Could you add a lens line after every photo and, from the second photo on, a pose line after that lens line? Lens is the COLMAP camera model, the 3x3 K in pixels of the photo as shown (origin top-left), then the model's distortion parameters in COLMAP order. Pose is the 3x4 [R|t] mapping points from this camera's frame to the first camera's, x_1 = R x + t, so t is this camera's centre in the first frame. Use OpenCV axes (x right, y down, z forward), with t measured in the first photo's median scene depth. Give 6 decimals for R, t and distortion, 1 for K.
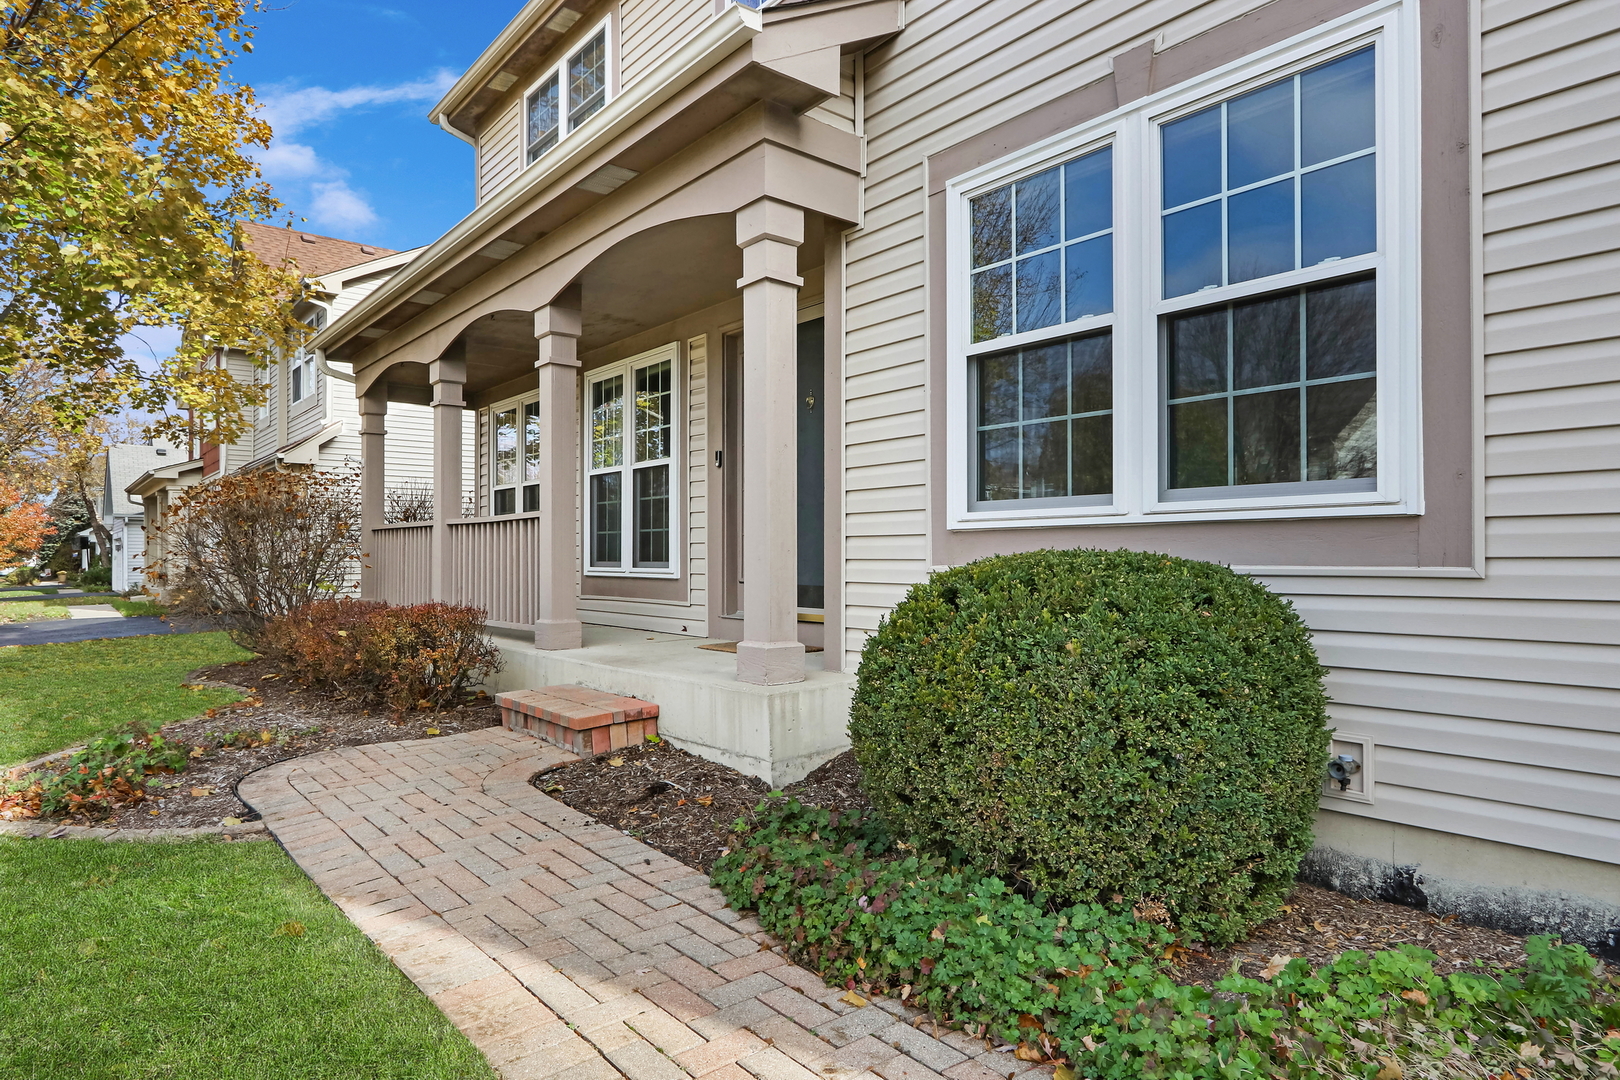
lens RADIAL K [[955.2, 0, 798.9], [0, 955.2, 547.3], [0, 0, 1]] dist [0.003393, -0.000228]
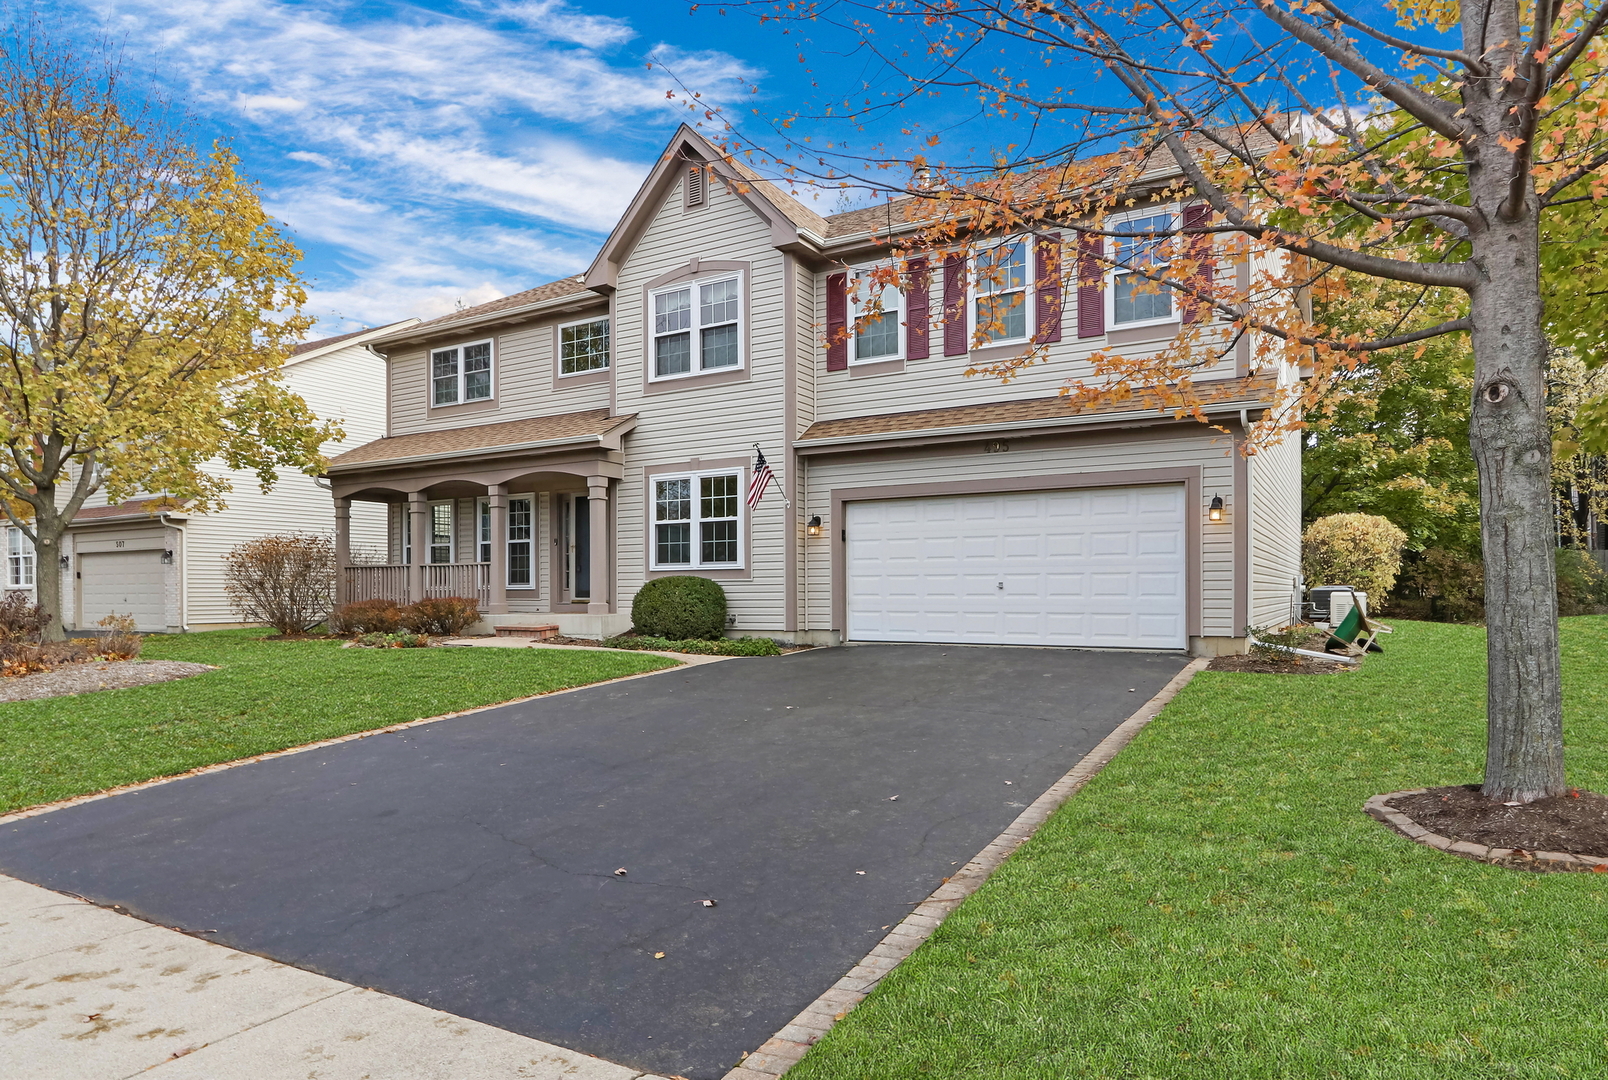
lens RADIAL K [[1024.0, 0, 792.8], [0, 1024.0, 592.6], [0, 0, 1]] dist [0.003714, 0.000562]
pose [[0.945238, -0.003538, 0.326363, -0.656823], [-0.000138, 0.999937, 0.011238, 0.022927], [-0.326382, -0.010668, 0.945178, -3.122194]]
